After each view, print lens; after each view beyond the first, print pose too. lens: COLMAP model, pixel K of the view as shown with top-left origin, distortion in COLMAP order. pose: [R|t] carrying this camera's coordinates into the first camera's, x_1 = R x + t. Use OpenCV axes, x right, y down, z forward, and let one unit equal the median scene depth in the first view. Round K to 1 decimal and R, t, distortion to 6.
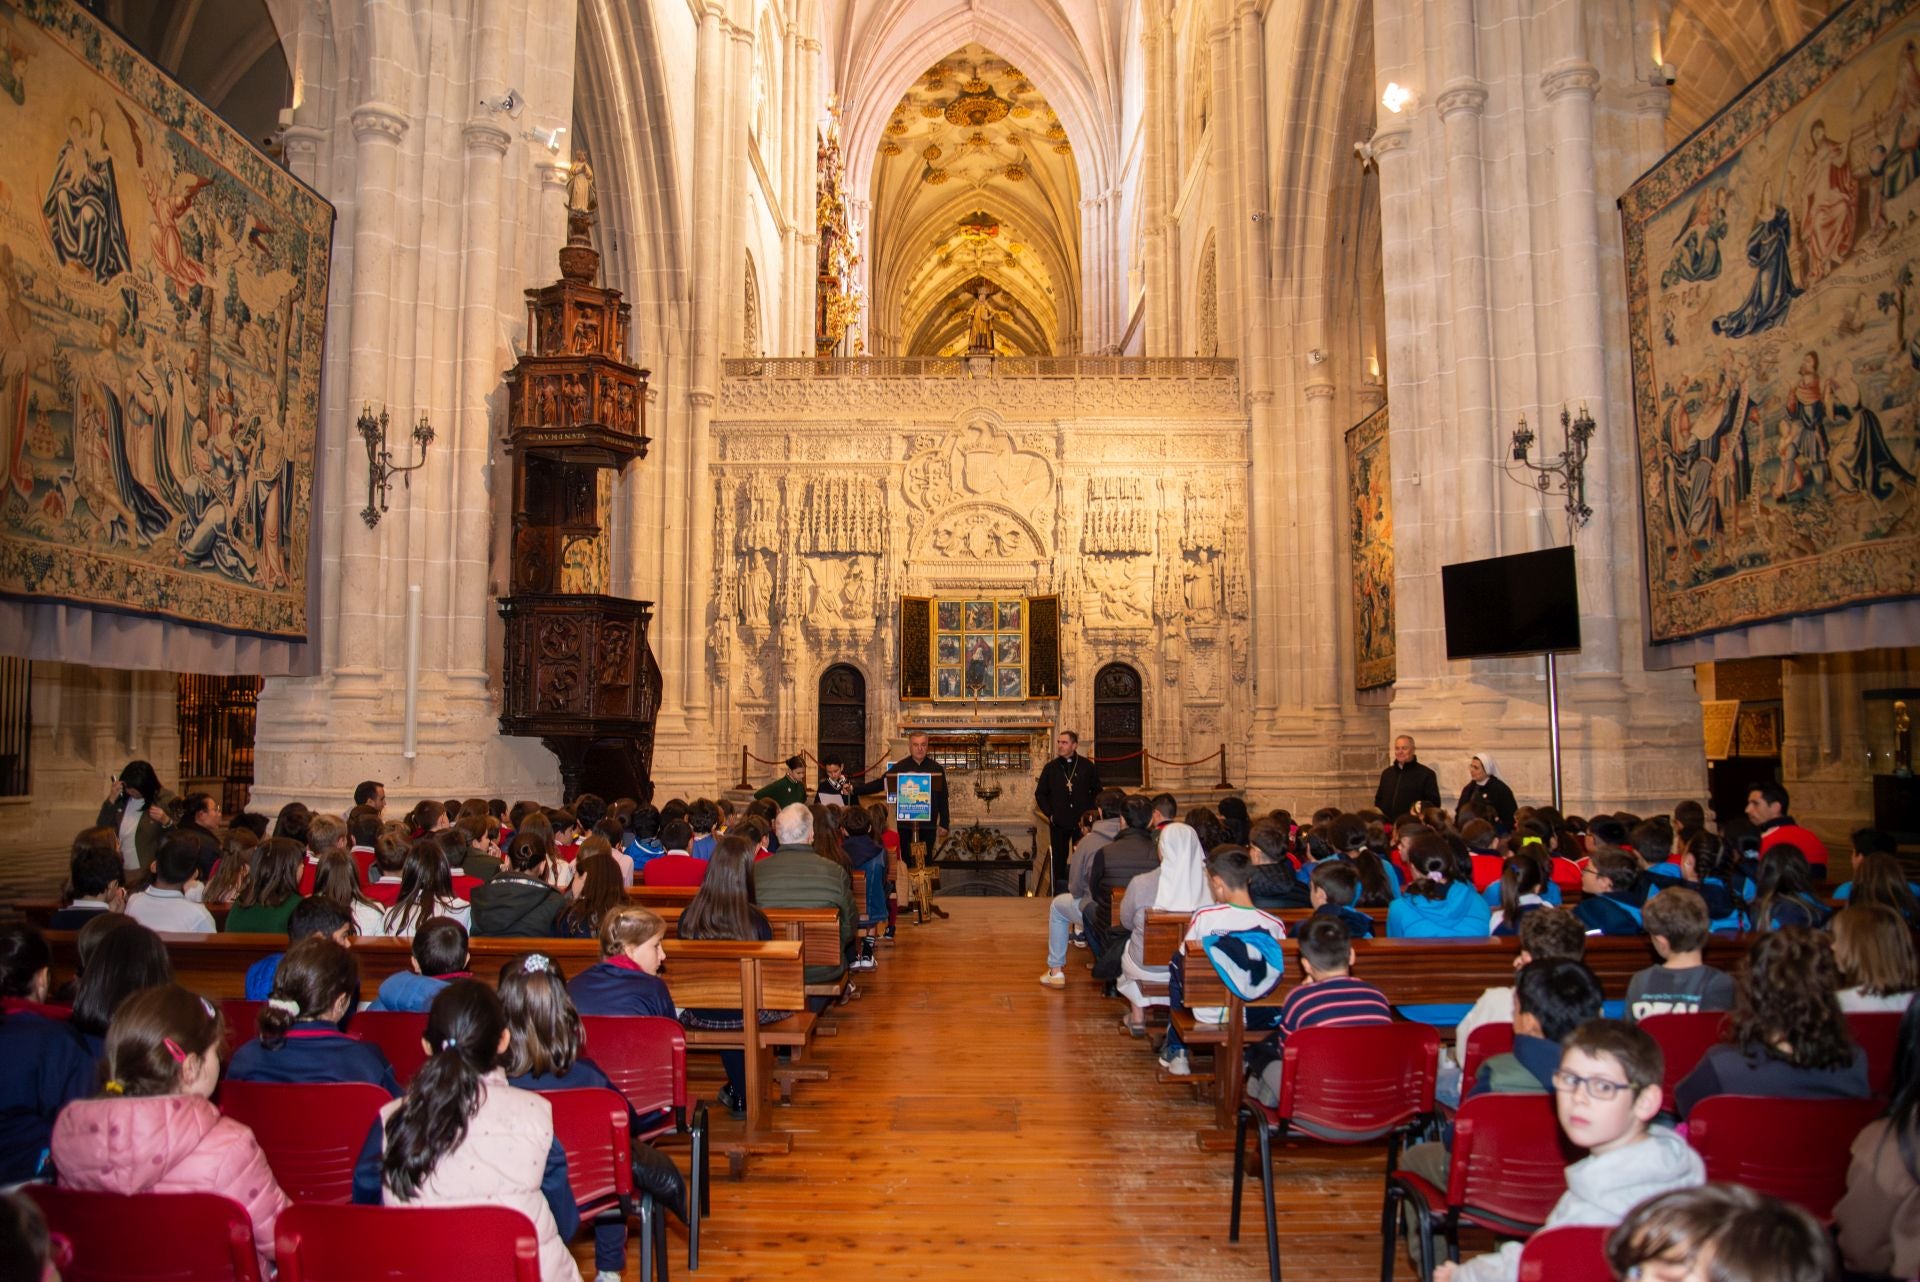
lens RADIAL K [[1334.1, 0, 960.0], [0, 1334.1, 641.0], [0, 0, 1]] dist [-0.068212, 0.027683]
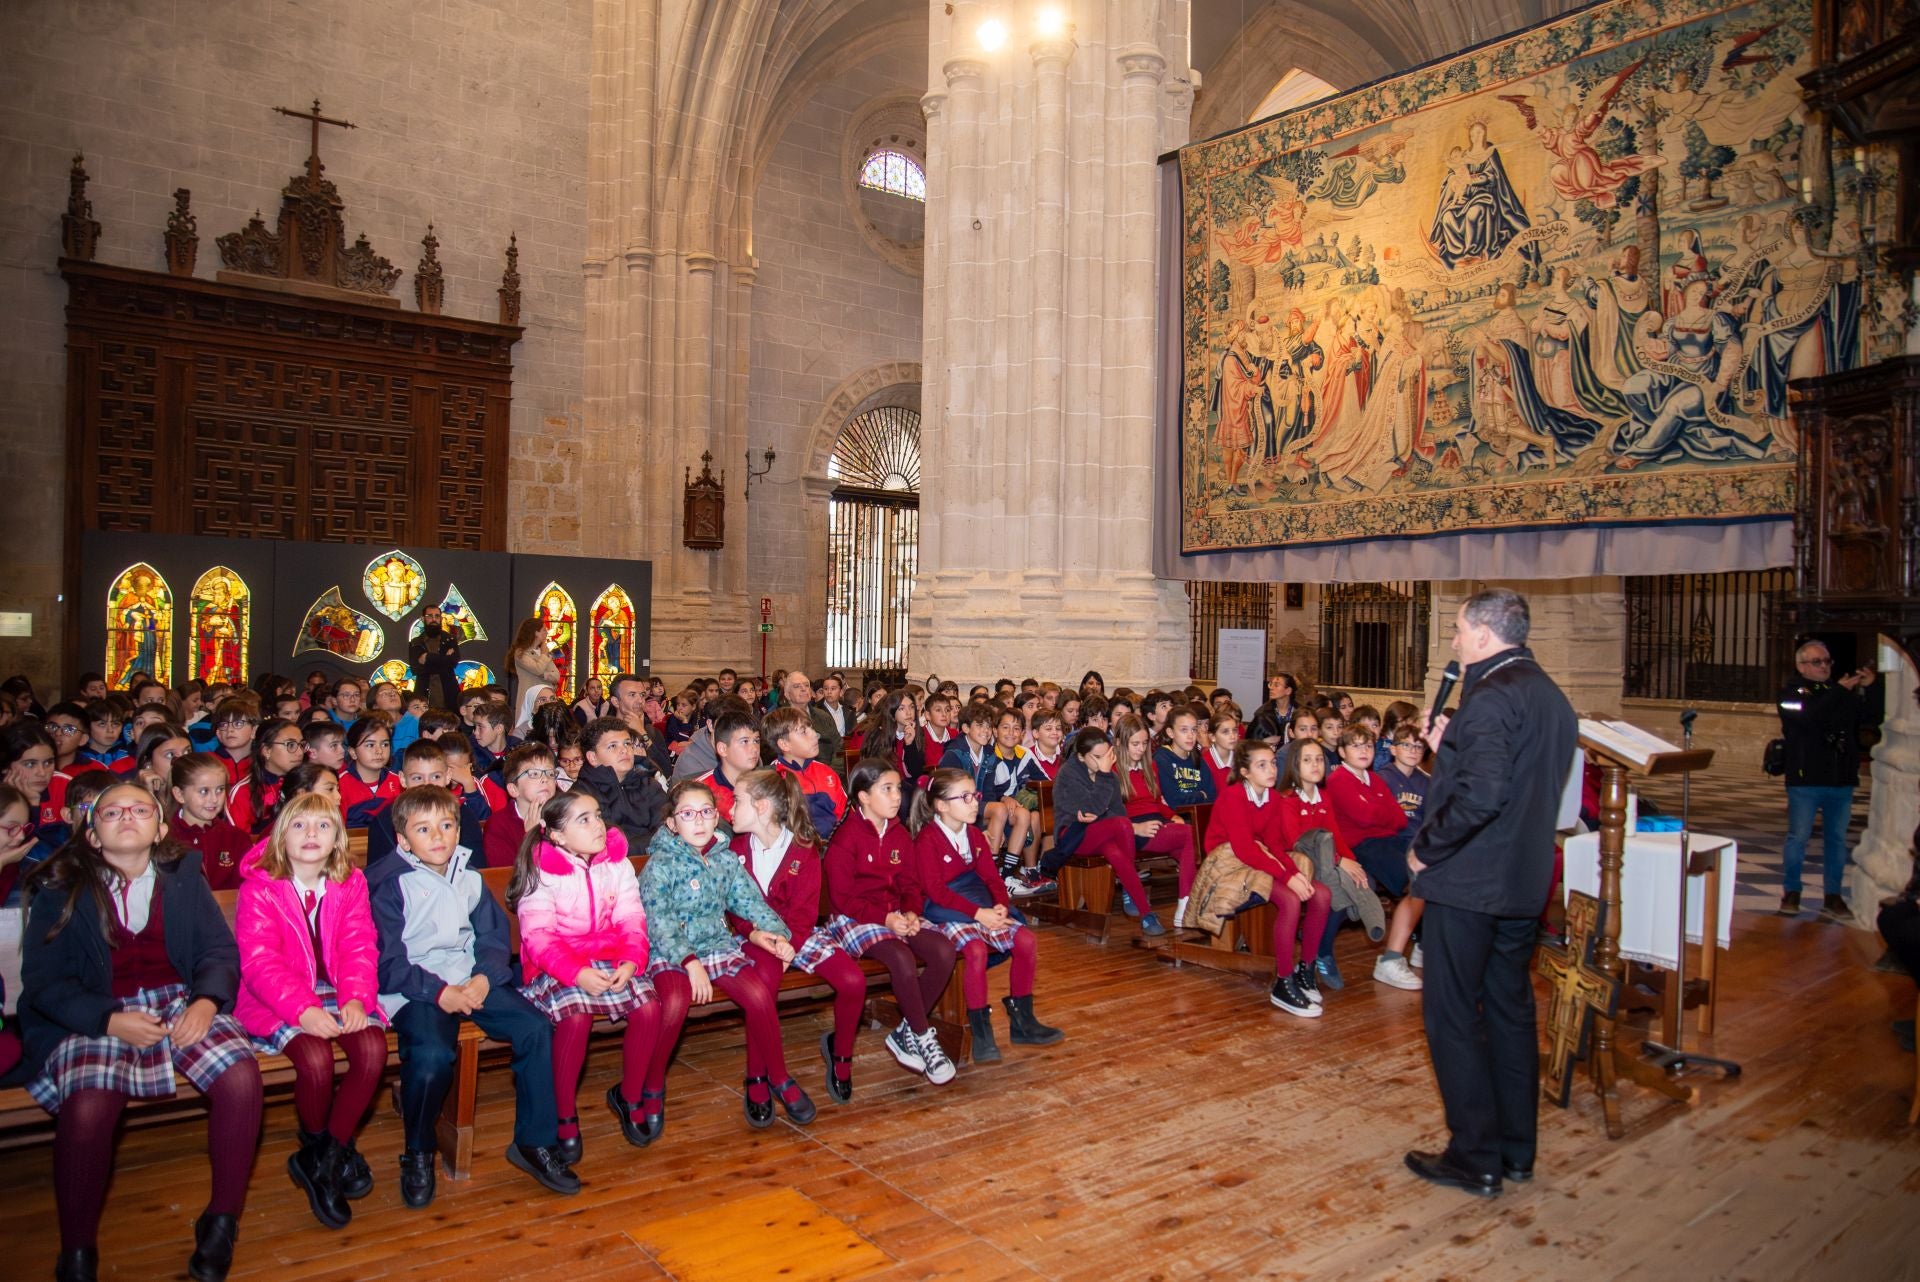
lens RADIAL K [[1334.1, 0, 960.0], [0, 1334.1, 641.0], [0, 0, 1]] dist [-0.068212, 0.027683]
pose [[-0.779560, -0.011462, -0.626222, 0.446545], [0.031651, 0.997834, -0.057665, 0.121569], [0.625527, -0.064774, -0.777509, 1.536368]]
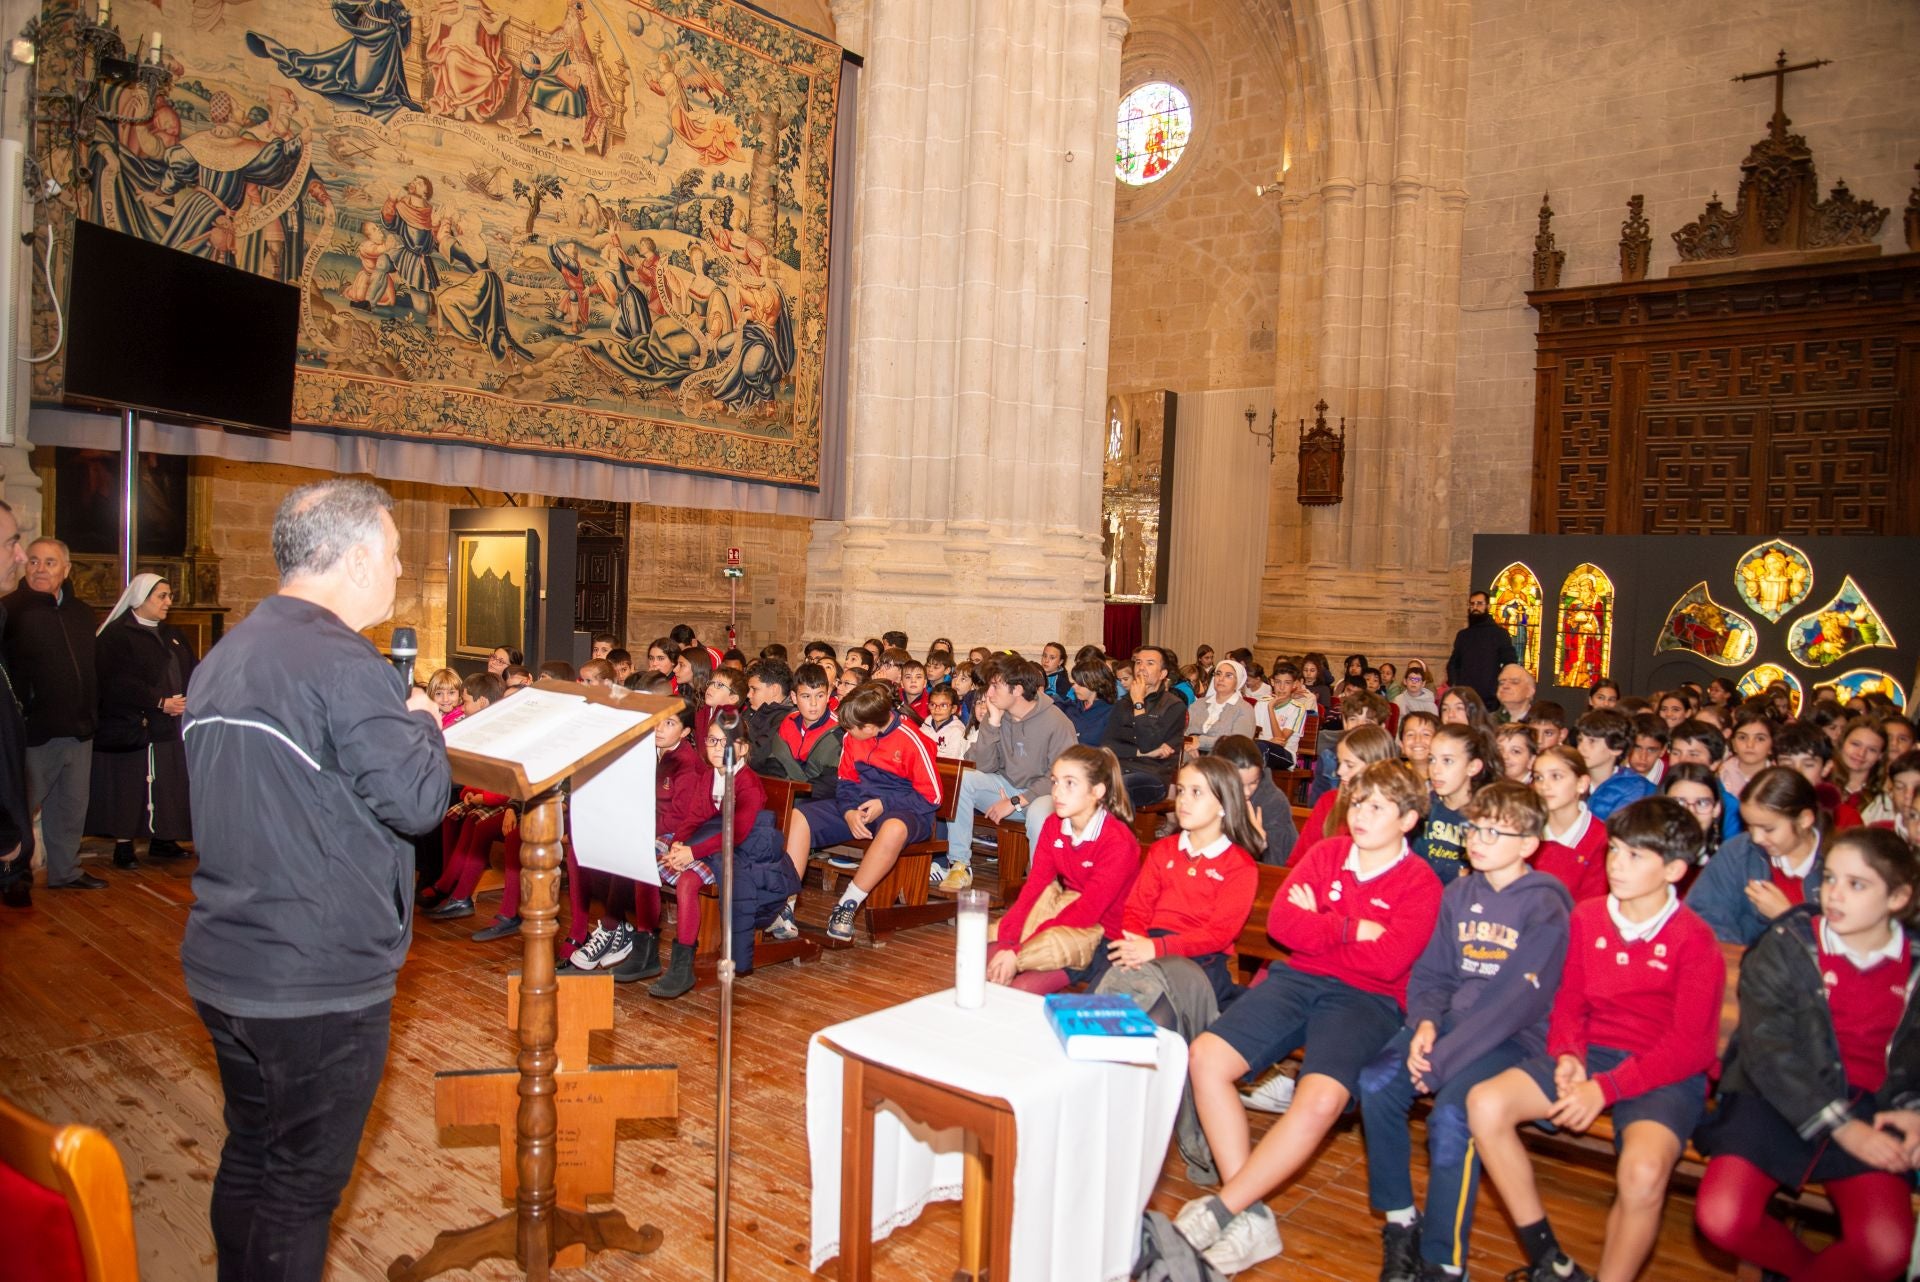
lens RADIAL K [[1334.1, 0, 960.0], [0, 1334.1, 641.0], [0, 0, 1]] dist [-0.068212, 0.027683]
pose [[-0.768282, -0.048885, 0.638242, -0.311032], [-0.087947, 0.995685, -0.029603, 0.122140], [-0.634040, -0.078875, -0.769267, 1.471910]]
